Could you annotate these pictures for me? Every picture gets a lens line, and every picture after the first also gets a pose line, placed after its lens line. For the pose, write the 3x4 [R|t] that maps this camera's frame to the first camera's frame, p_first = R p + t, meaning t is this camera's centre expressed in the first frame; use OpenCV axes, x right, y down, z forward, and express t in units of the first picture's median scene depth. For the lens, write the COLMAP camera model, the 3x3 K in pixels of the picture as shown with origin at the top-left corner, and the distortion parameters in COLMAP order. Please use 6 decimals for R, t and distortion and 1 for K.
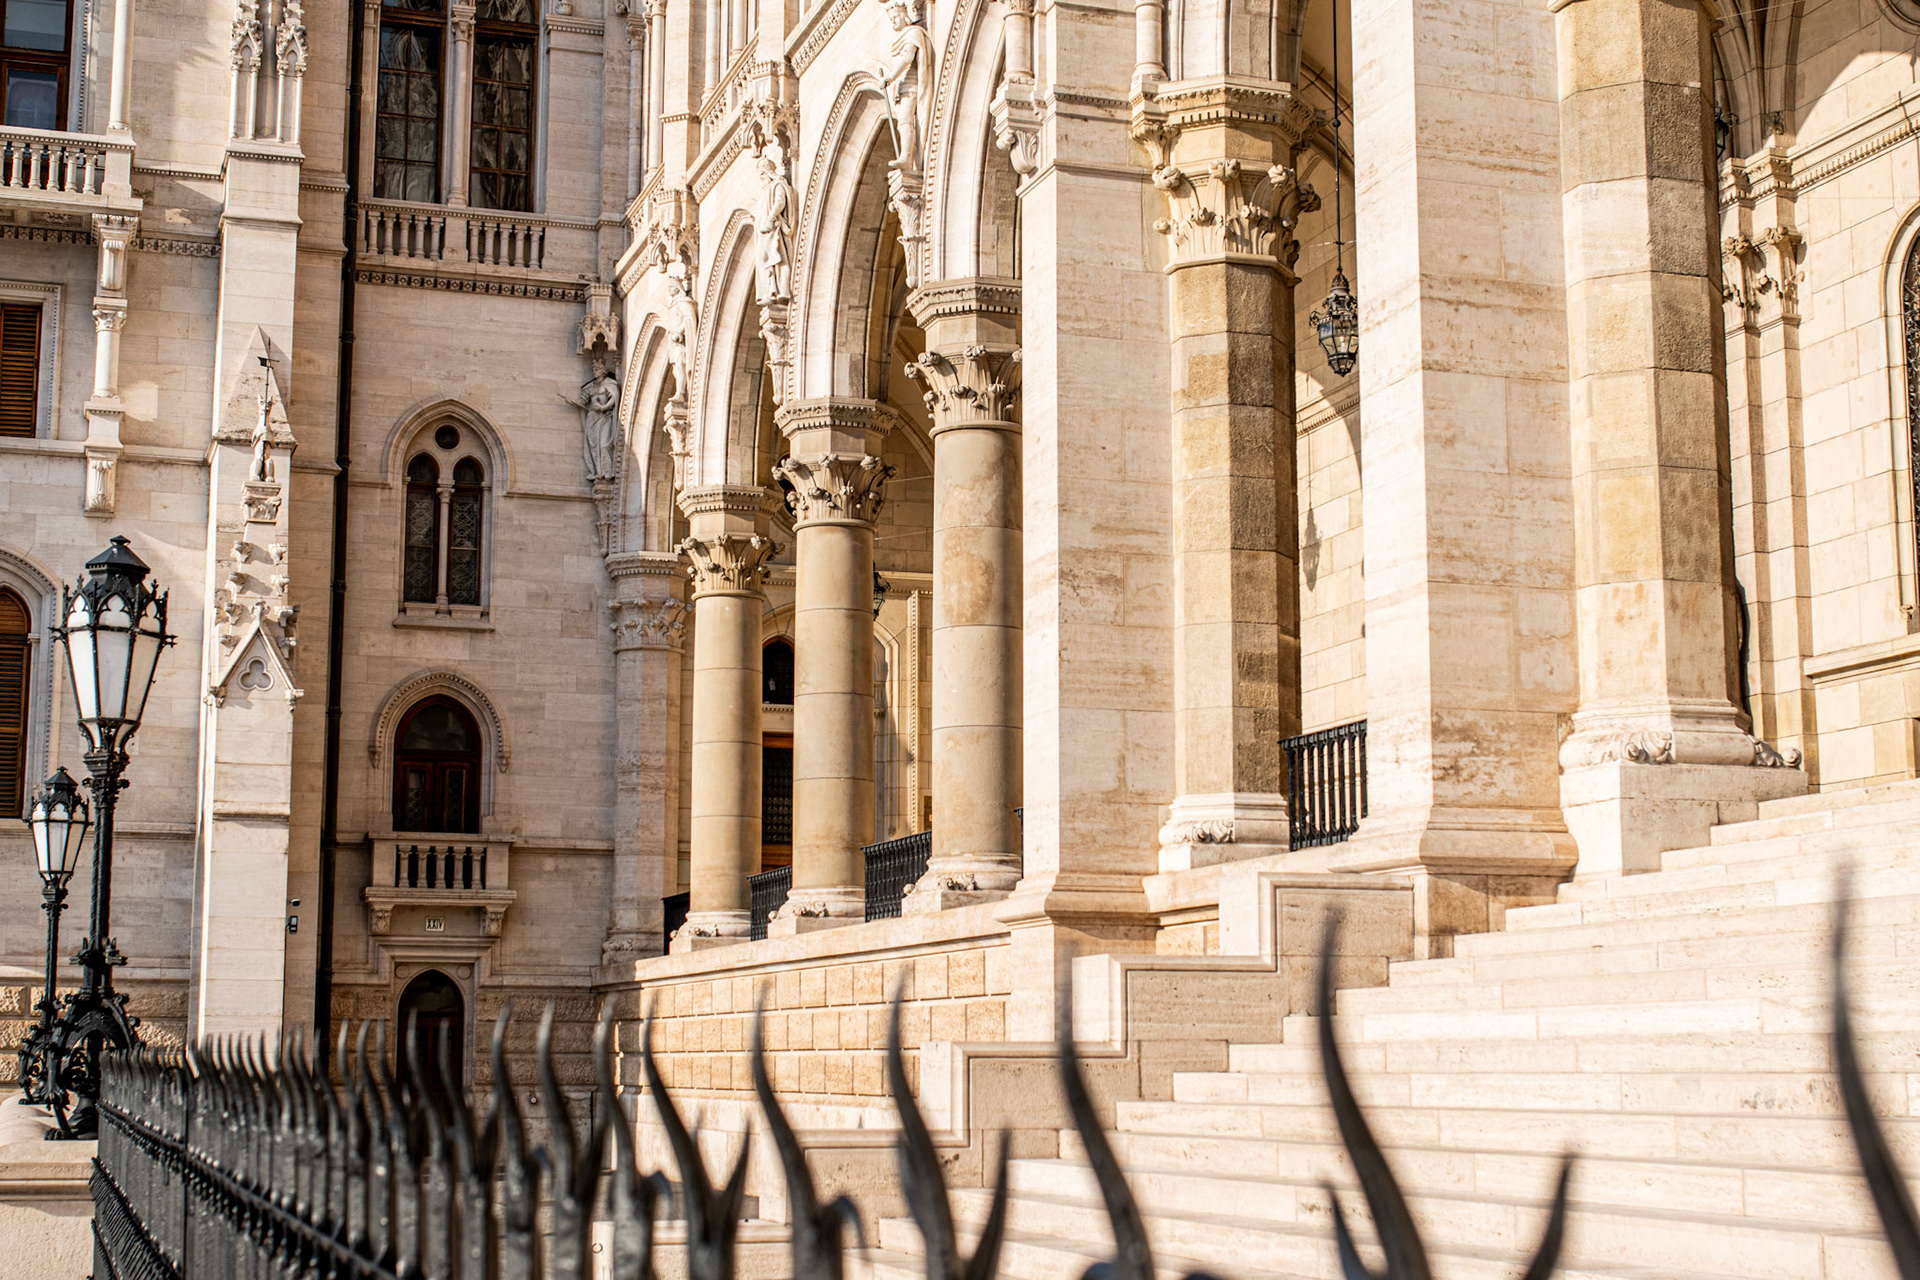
lens RADIAL K [[2754.4, 0, 960.0], [0, 2754.4, 640.0], [0, 0, 1]] dist [-0.050526, 0.003211]
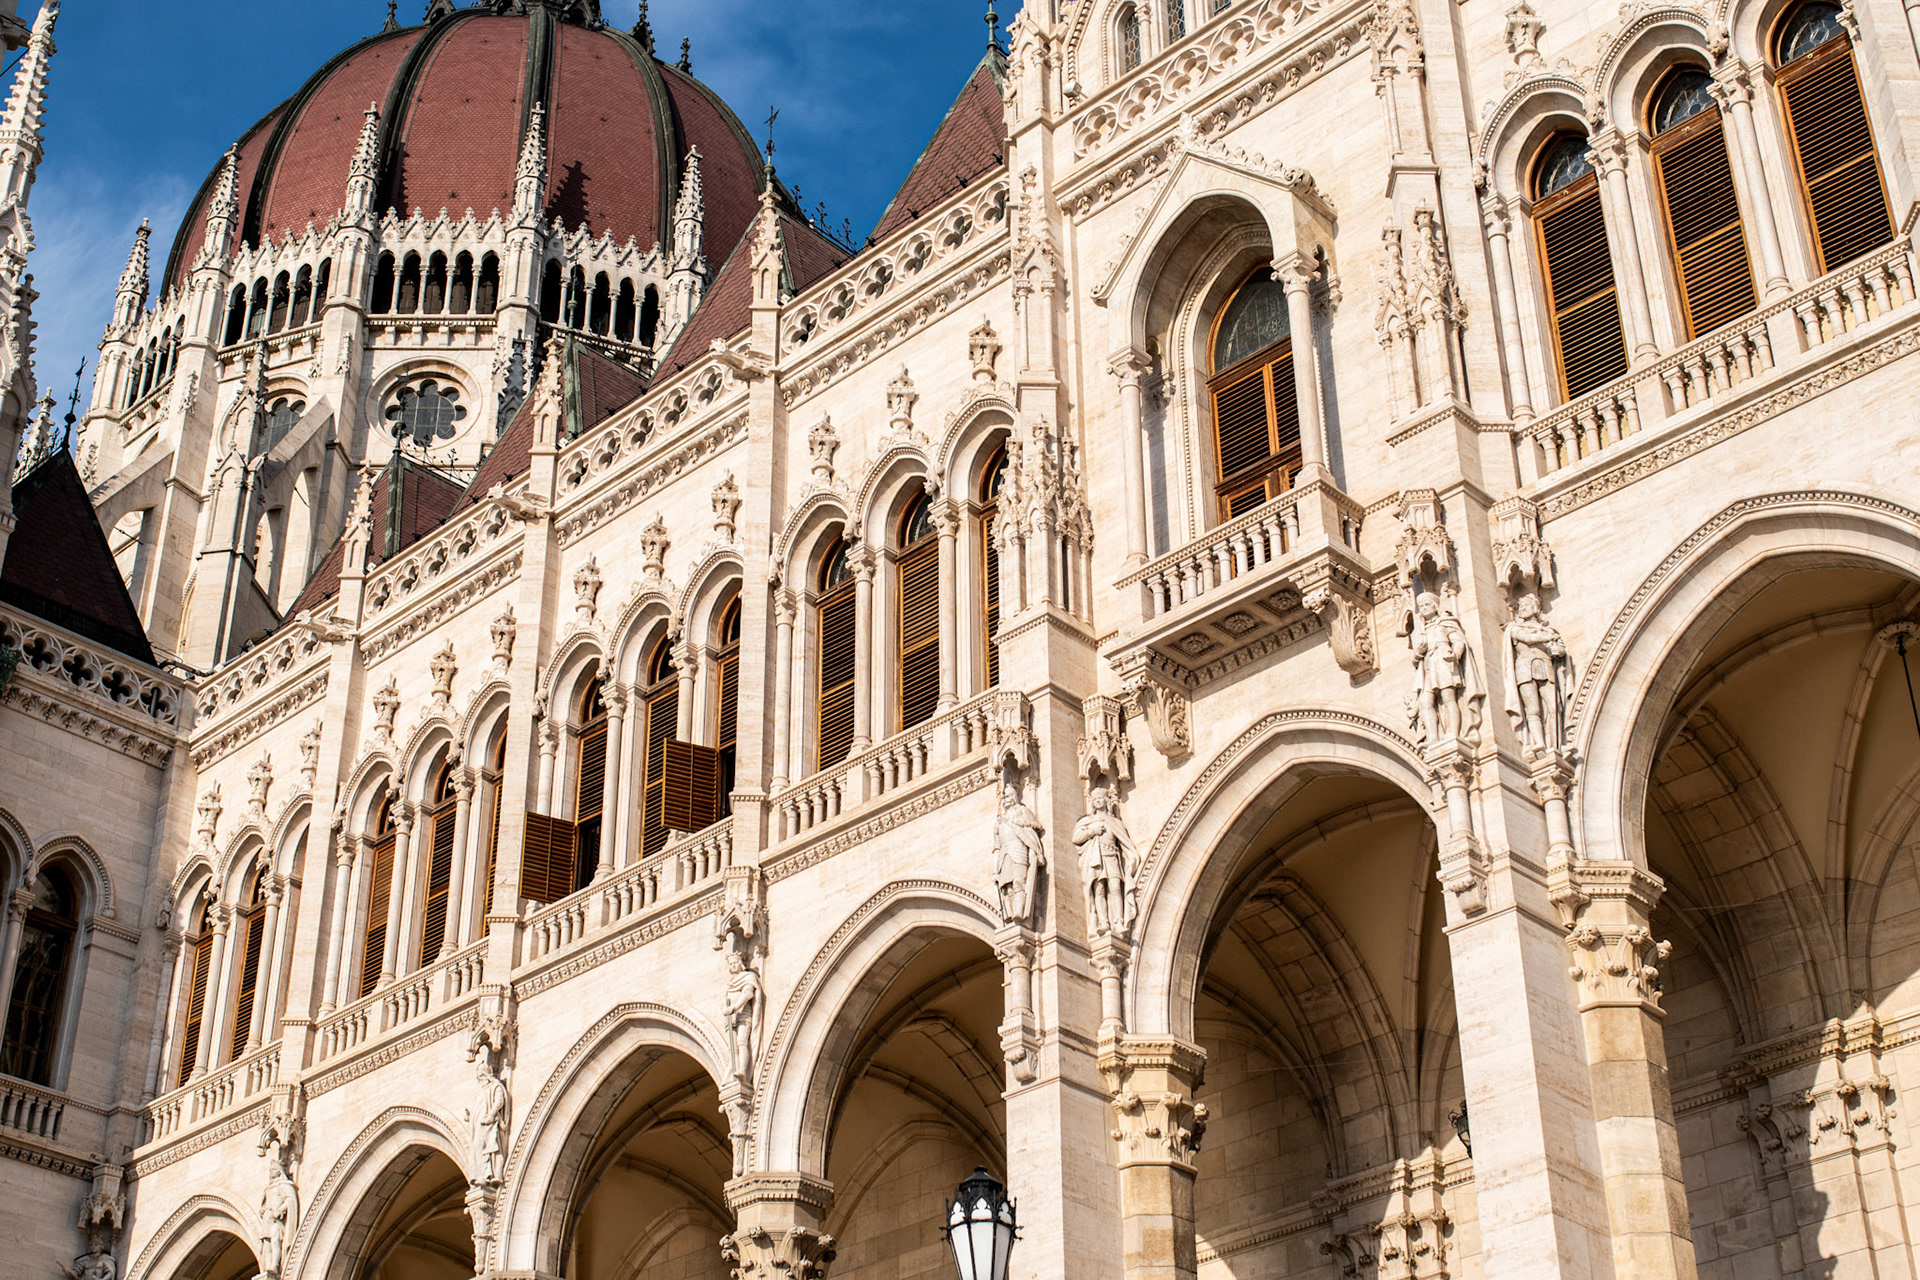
lens RADIAL K [[2754.4, 0, 960.0], [0, 2754.4, 640.0], [0, 0, 1]] dist [-0.050526, 0.003211]
pose [[0.887020, 0.236039, 0.396839, -0.559146], [-0.060510, 0.911472, -0.406888, 0.175863], [-0.457749, 0.336905, 0.822777, -0.169755]]
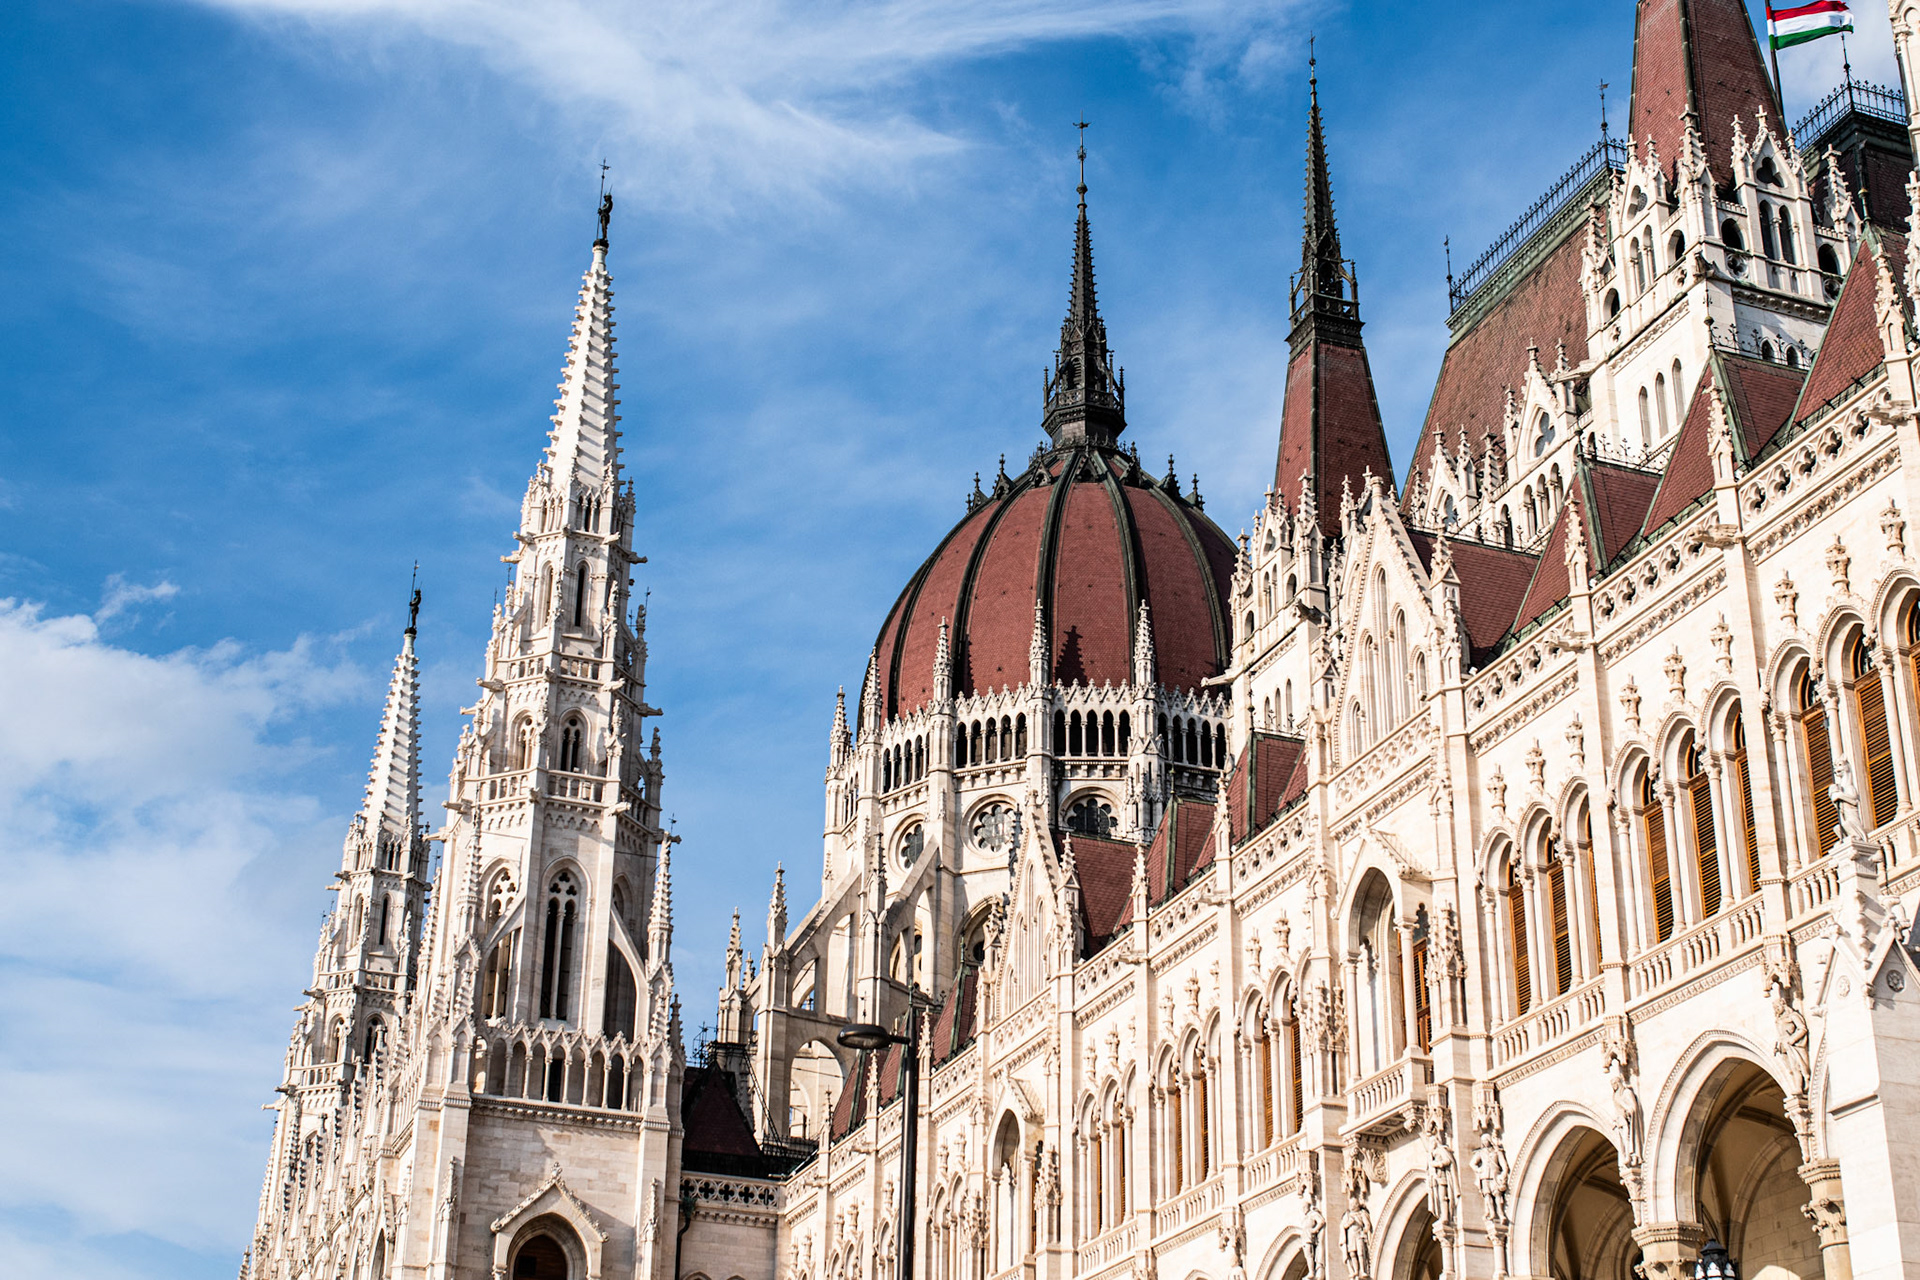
lens RADIAL K [[2754.4, 0, 960.0], [0, 2754.4, 640.0], [0, 0, 1]] dist [-0.050526, 0.003211]
pose [[0.998728, 0.035089, 0.036215, -0.129240], [-0.023133, 0.956970, -0.289262, -0.192100], [-0.044807, 0.288056, 0.956565, -2.735761]]
